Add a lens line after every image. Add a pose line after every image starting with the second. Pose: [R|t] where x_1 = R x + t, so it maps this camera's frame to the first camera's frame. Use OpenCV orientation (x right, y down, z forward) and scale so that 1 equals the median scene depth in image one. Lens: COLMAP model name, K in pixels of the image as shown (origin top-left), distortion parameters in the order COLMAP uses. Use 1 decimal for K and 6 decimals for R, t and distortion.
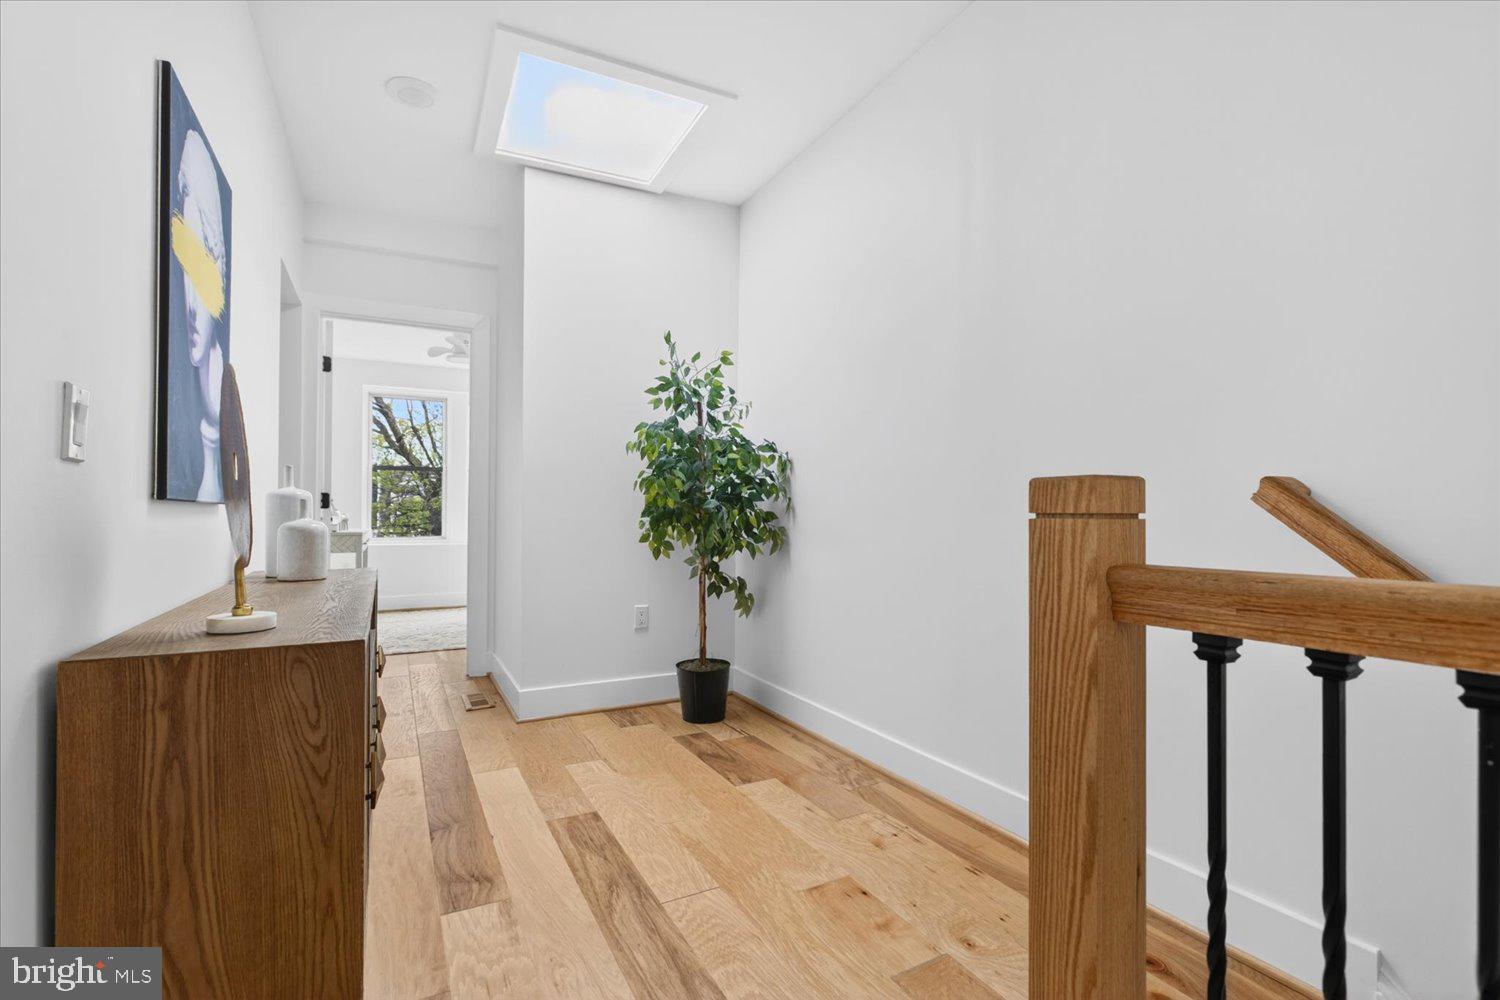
lens RADIAL K [[718.5, 0, 750.0], [0, 718.5, 500.0], [0, 0, 1]] dist [0.000582, 0.000115]
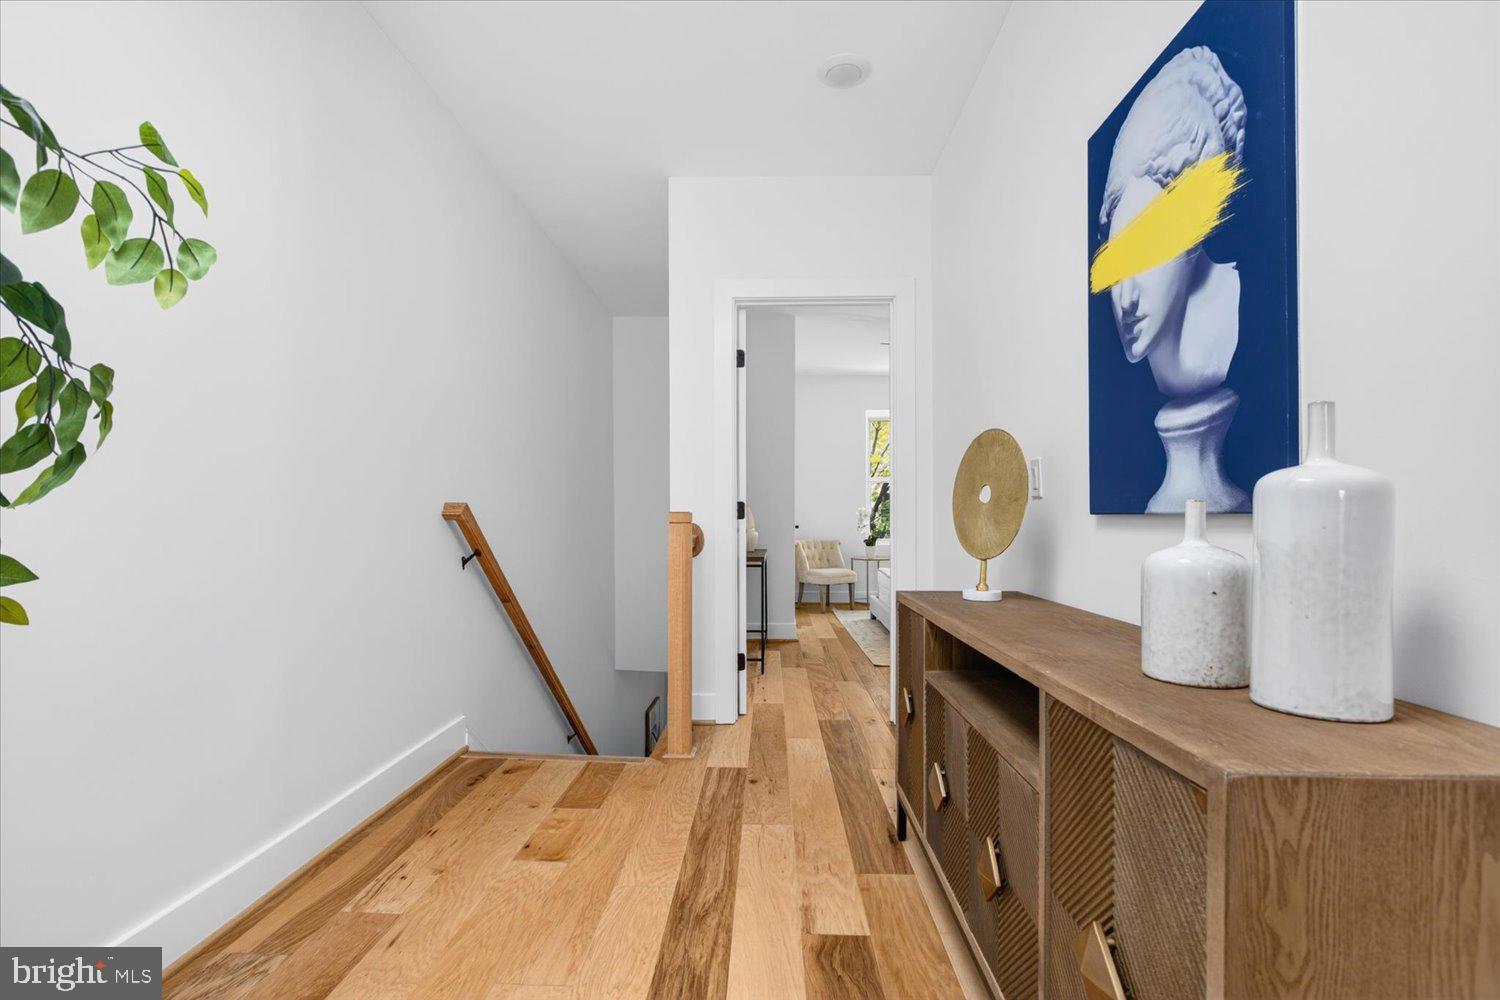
lens RADIAL K [[718.5, 0, 750.0], [0, 718.5, 500.0], [0, 0, 1]] dist [0.000582, 0.000115]
pose [[-0.879640, 0.008900, 0.475557, -0.720360], [-0.013339, 0.998970, -0.043367, 0.026754], [-0.475454, -0.044491, -0.878615, 1.869784]]
